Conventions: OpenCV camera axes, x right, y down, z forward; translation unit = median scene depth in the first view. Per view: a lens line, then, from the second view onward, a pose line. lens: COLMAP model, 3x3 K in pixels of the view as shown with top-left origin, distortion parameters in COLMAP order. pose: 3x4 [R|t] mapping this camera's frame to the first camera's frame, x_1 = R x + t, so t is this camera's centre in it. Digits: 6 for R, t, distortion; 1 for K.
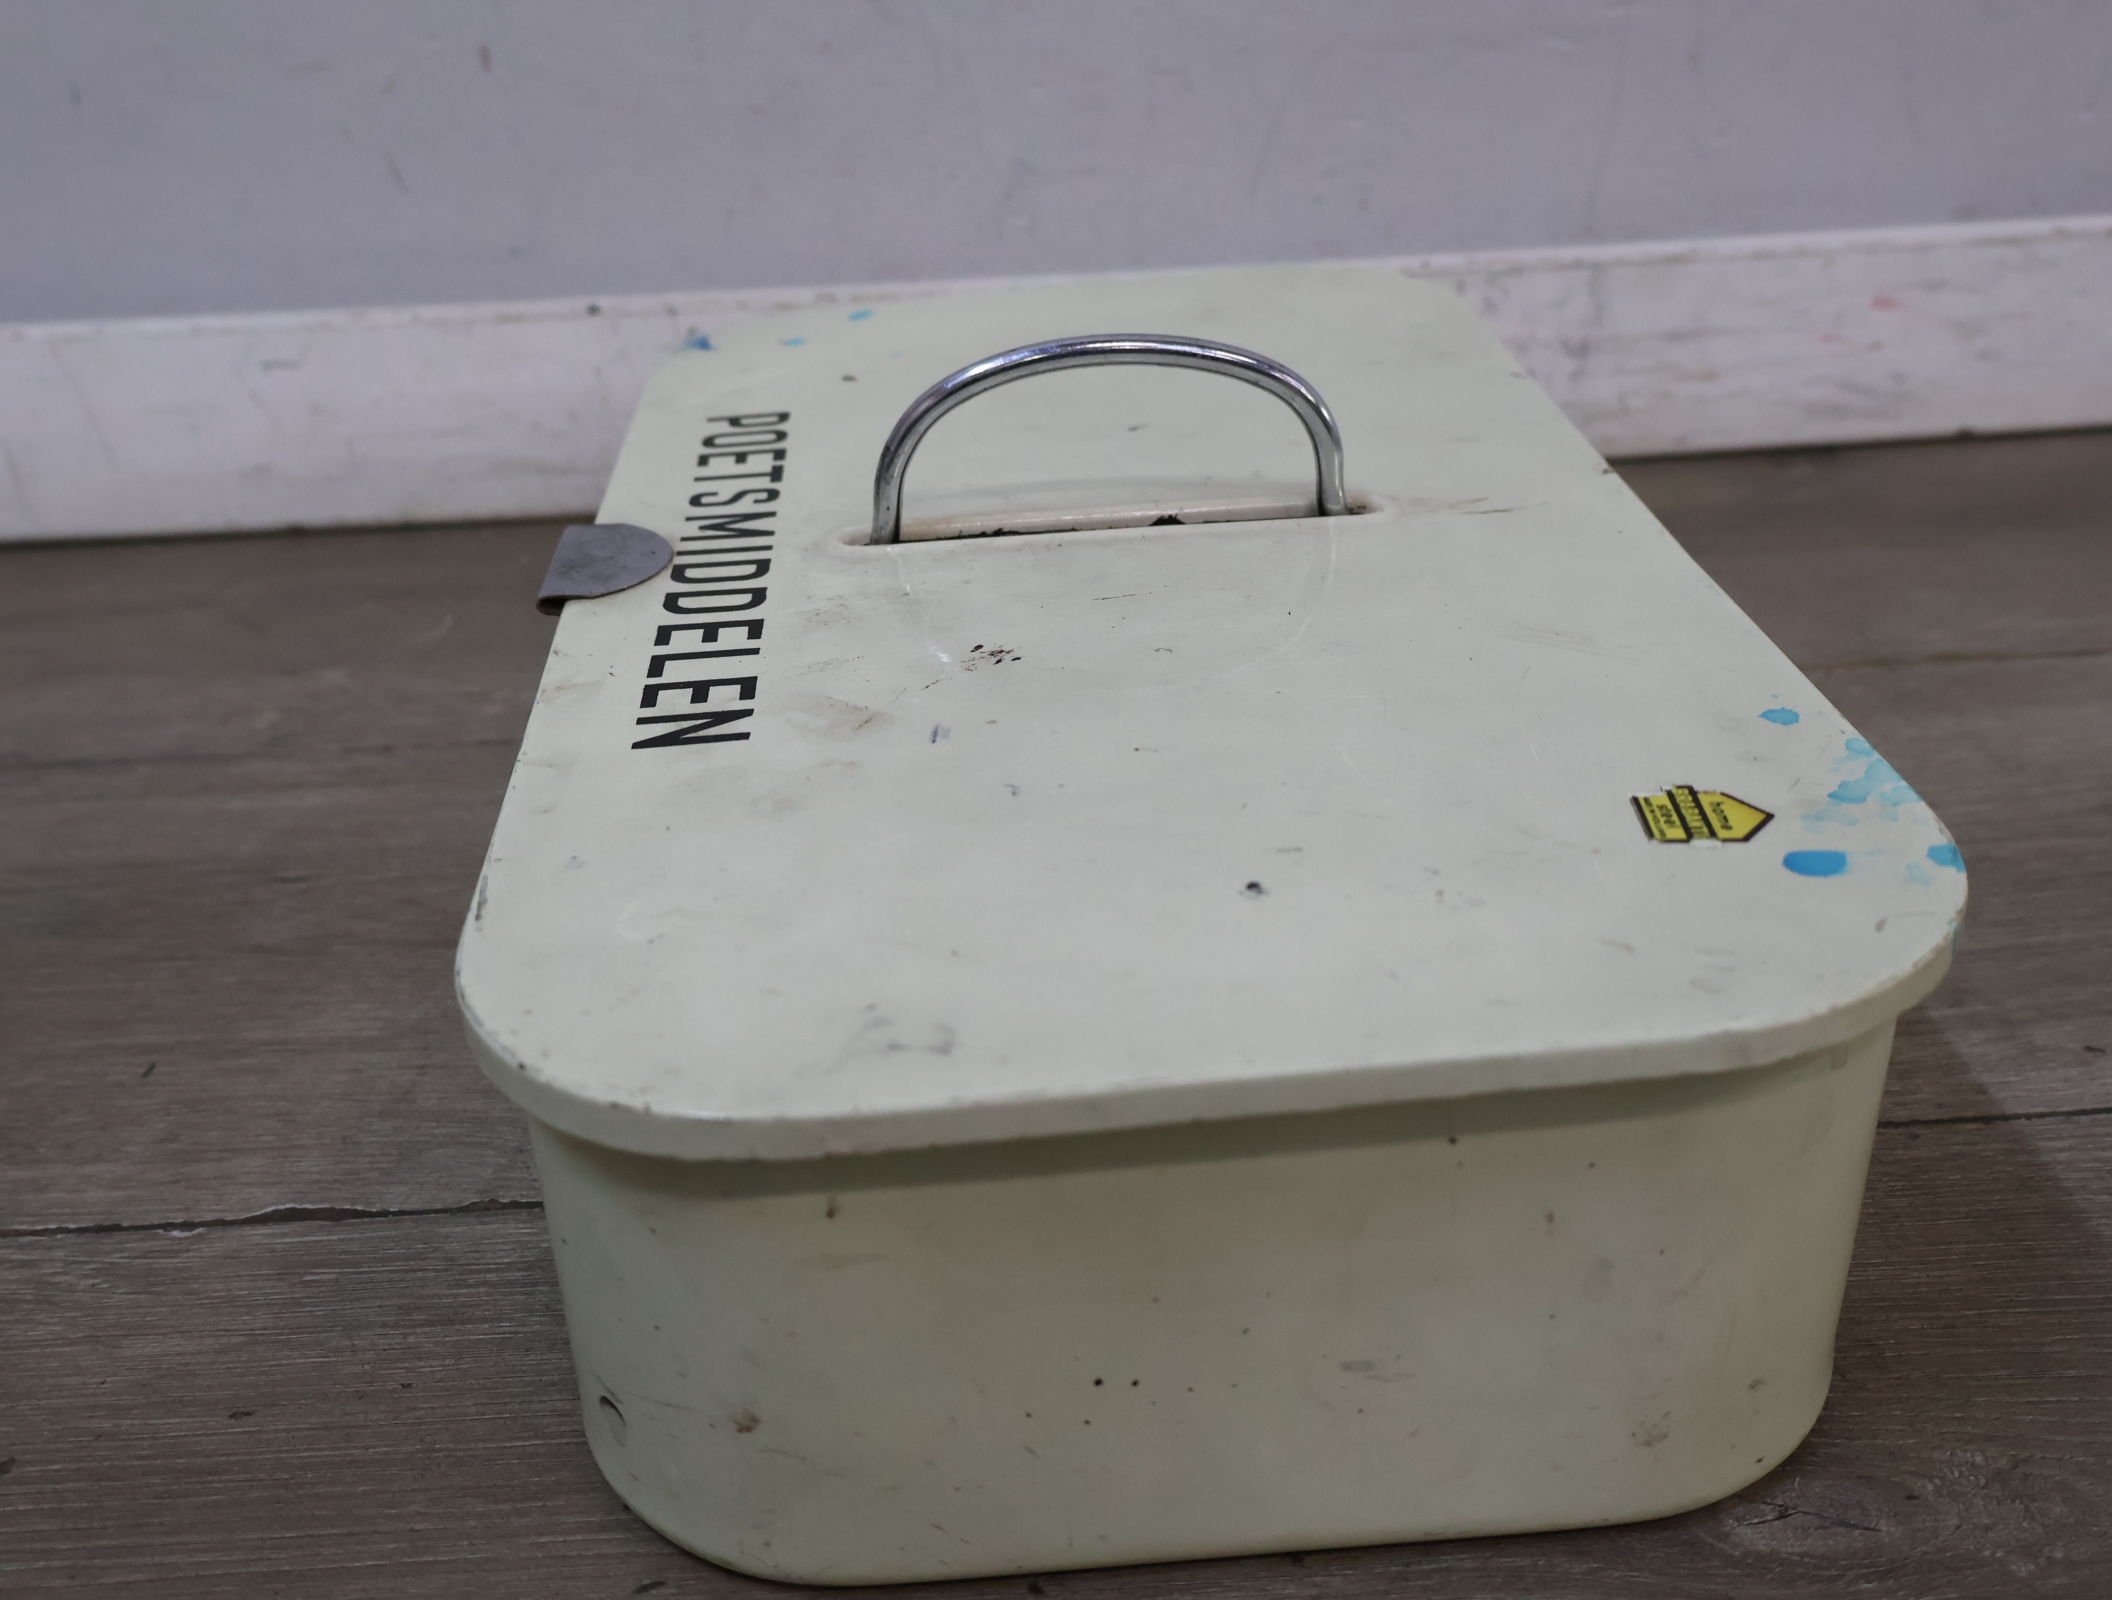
lens RADIAL K [[2189.3, 0, 1048.5], [0, 2189.3, 798.5], [0, 0, 1]] dist [0.015006, -0.004138]
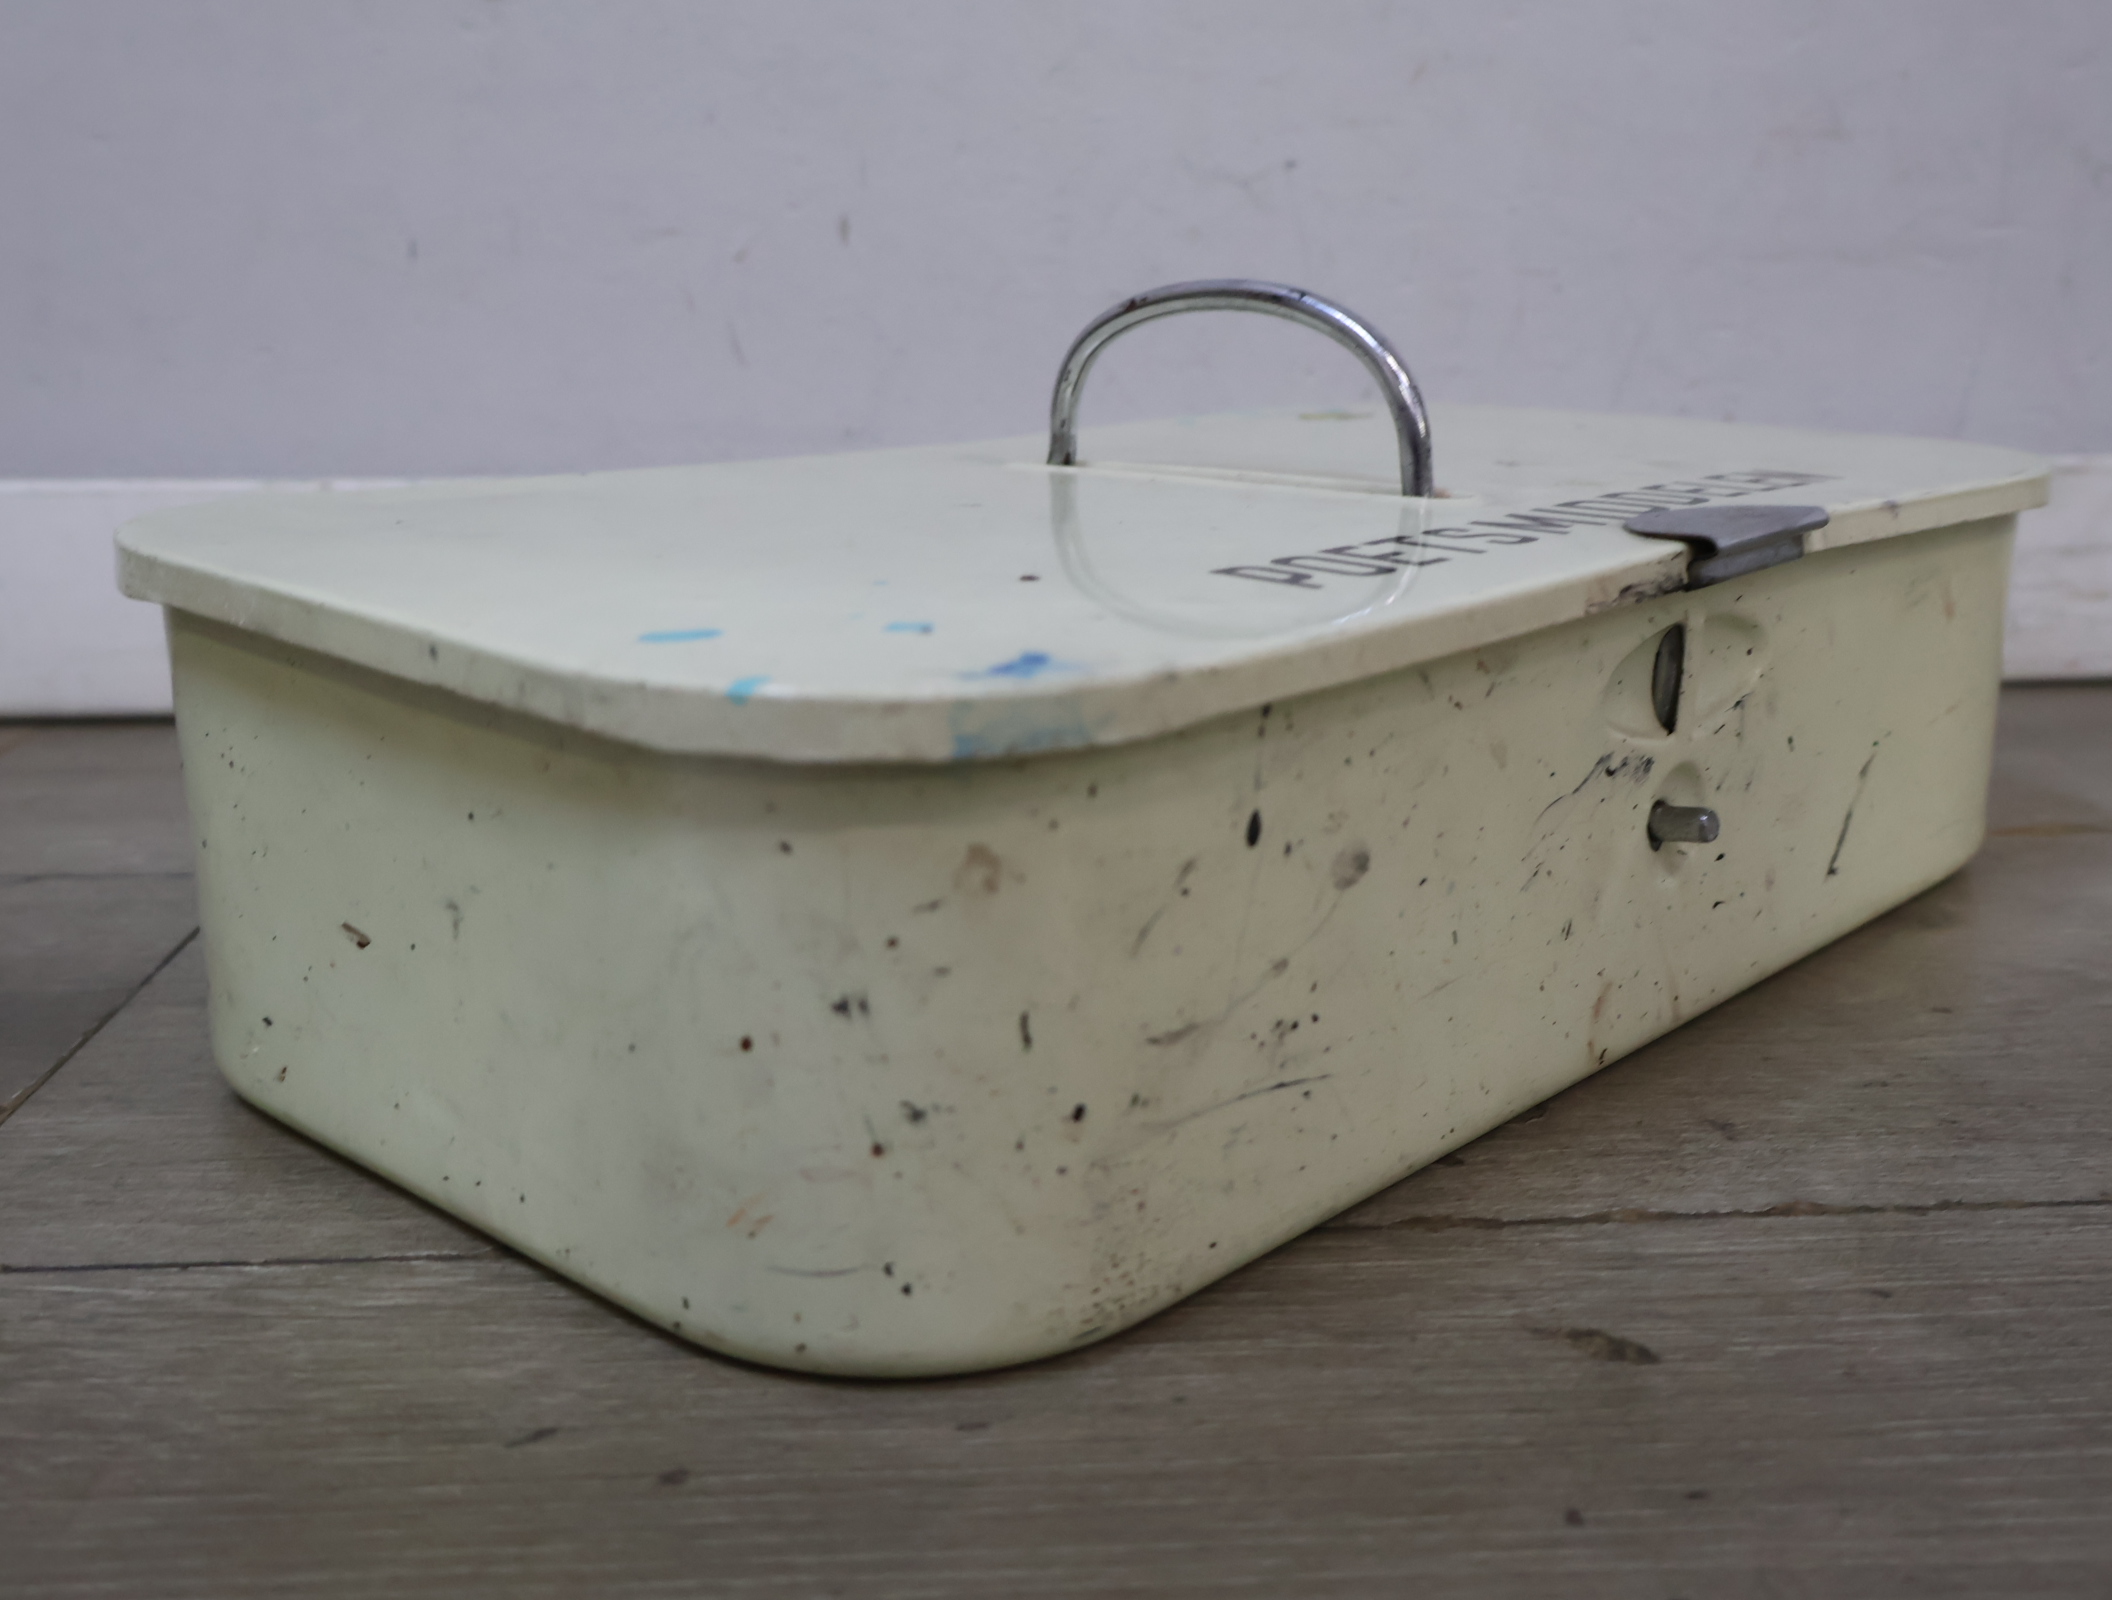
lens RADIAL K [[2172.0, 0, 1051.7], [0, 2172.0, 818.5], [0, 0, 1]] dist [0.019094, -0.006448]
pose [[0.998889, 0.027630, 0.038176, -0.329850], [-0.018422, 0.974569, -0.223330, 0.214835], [-0.043376, 0.222379, 0.973995, 0.206572]]
